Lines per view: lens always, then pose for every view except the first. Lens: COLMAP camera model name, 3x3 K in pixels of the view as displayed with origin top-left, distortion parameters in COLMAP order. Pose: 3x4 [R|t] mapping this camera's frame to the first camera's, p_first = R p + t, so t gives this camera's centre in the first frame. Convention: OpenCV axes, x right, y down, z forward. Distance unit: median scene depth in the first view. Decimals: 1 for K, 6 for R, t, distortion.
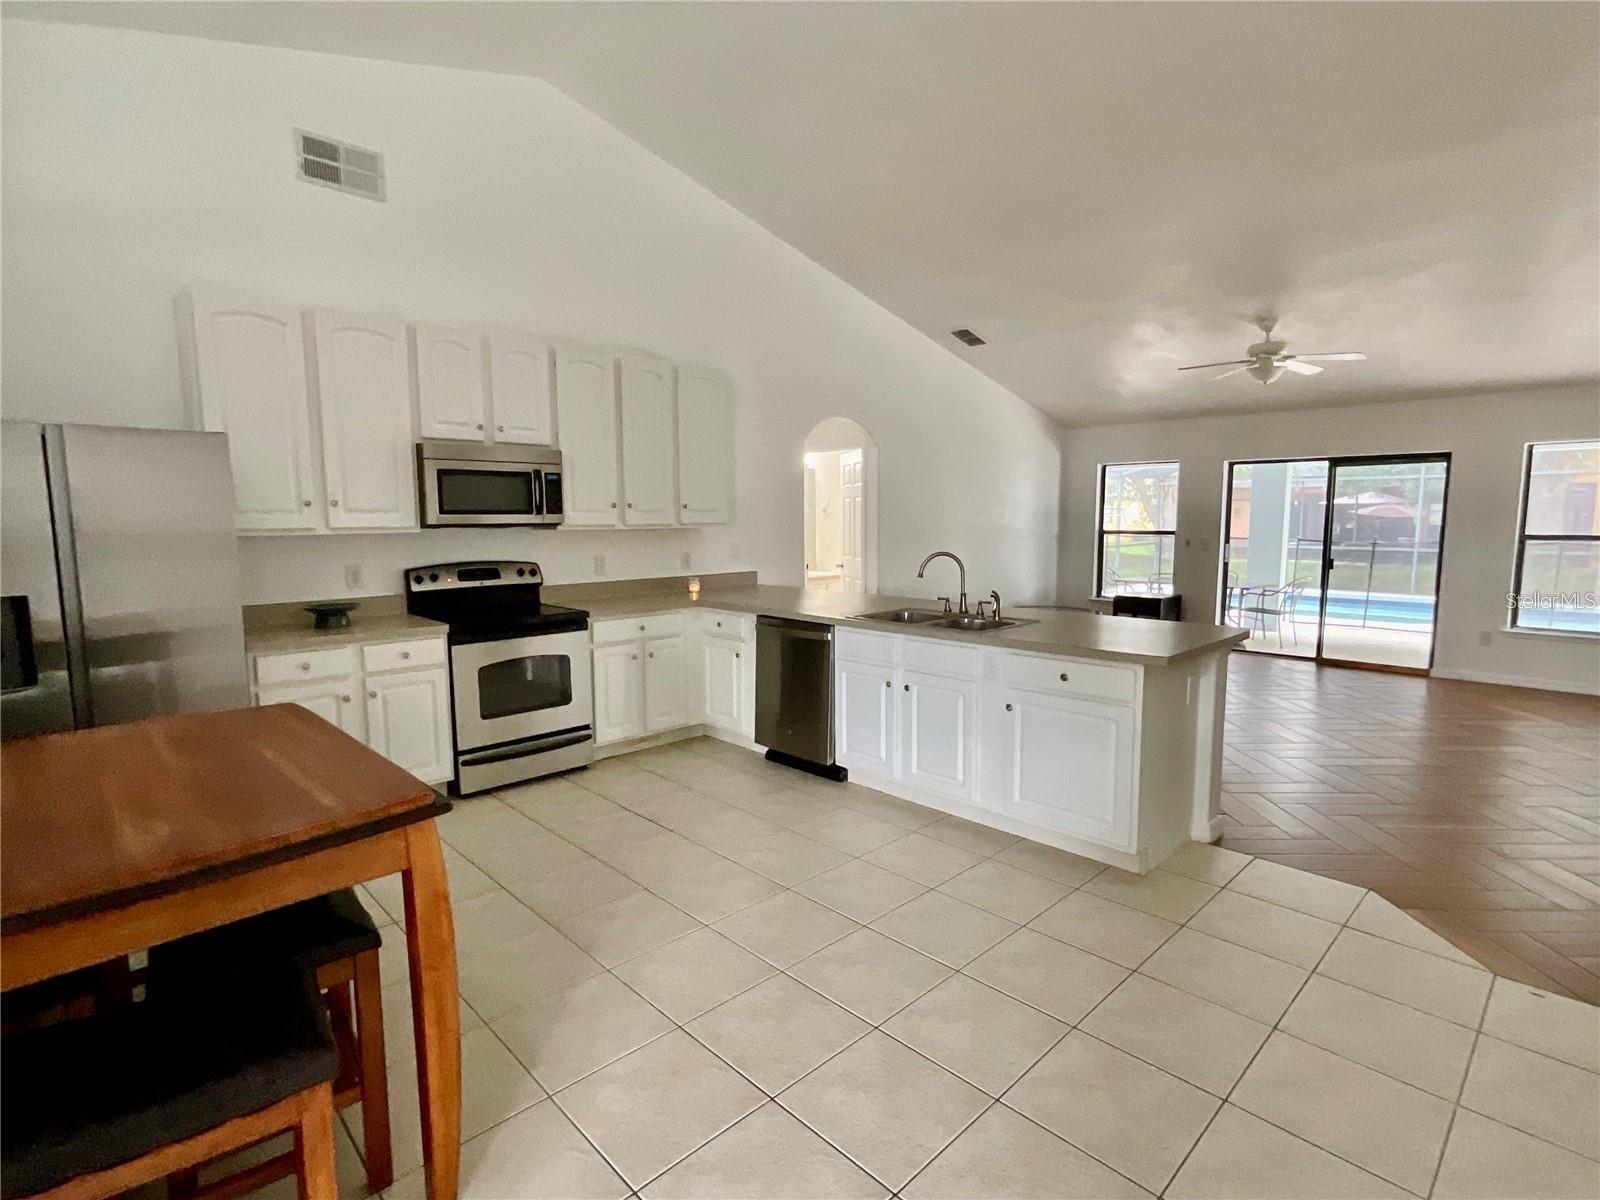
lens RADIAL K [[796.0, 0, 800.3], [0, 796.0, 600.4], [0, 0, 1]] dist [-0.003371, 0.001930]
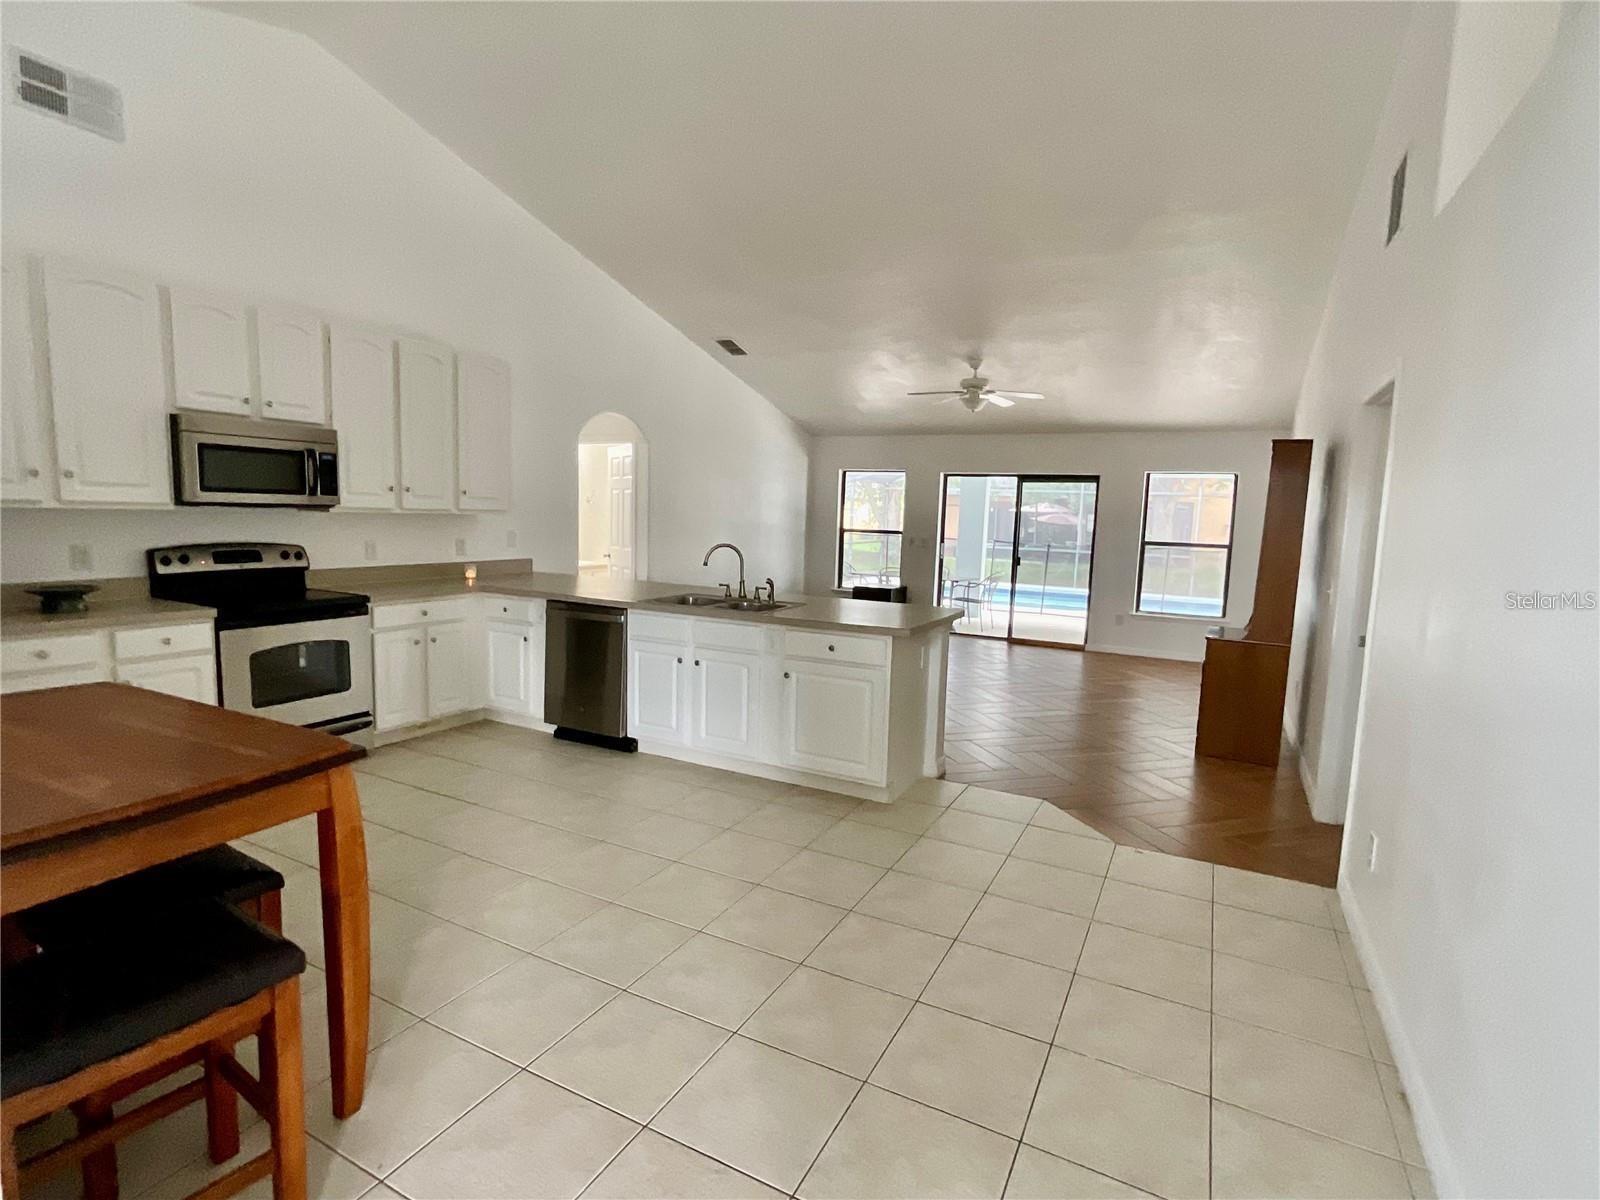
lens RADIAL K [[796.0, 0, 799.4], [0, 796.0, 602.5], [0, 0, 1]] dist [-0.003371, 0.001930]
pose [[0.948495, -0.000477, 0.316792, -0.072677], [-0.003208, 0.999933, 0.011113, 0.008988], [-0.316777, -0.011557, 0.948430, -0.101282]]
